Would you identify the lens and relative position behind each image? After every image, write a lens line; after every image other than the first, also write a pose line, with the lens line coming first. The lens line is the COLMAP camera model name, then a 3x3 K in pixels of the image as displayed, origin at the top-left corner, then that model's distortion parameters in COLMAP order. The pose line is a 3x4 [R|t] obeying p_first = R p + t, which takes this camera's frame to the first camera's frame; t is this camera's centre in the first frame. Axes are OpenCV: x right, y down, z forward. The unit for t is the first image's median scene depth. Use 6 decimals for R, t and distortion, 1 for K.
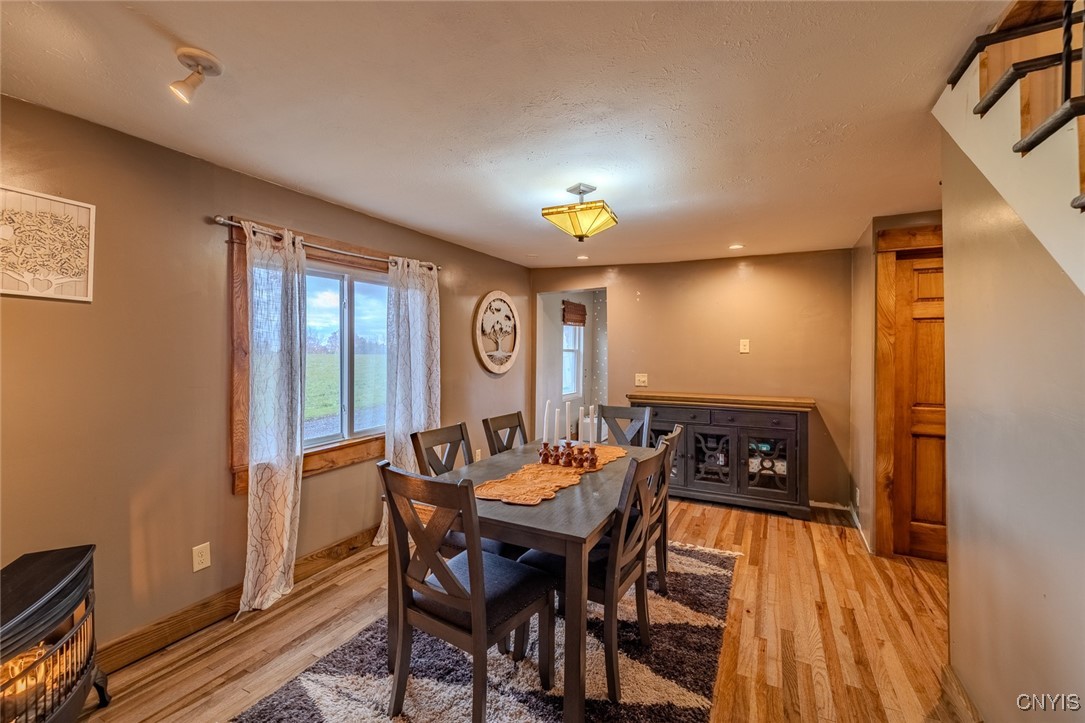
lens RADIAL K [[458.3, 0, 541.5], [0, 458.3, 356.6], [0, 0, 1]] dist [-0.003133, -0.000057]
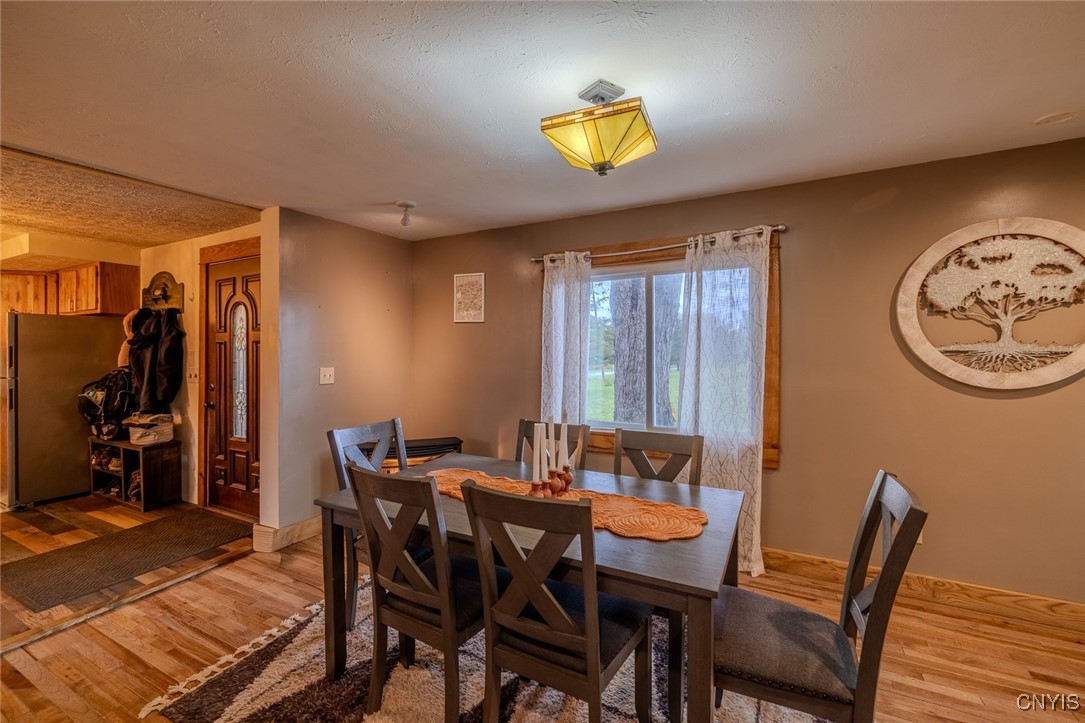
lens RADIAL K [[458.3, 0, 541.5], [0, 458.3, 356.6], [0, 0, 1]] dist [-0.003133, -0.000057]
pose [[-0.012461, 0.016075, -0.999793, 0.426450], [-0.005712, 0.999853, 0.016147, -0.001499], [0.999906, 0.005912, -0.012367, 0.544212]]
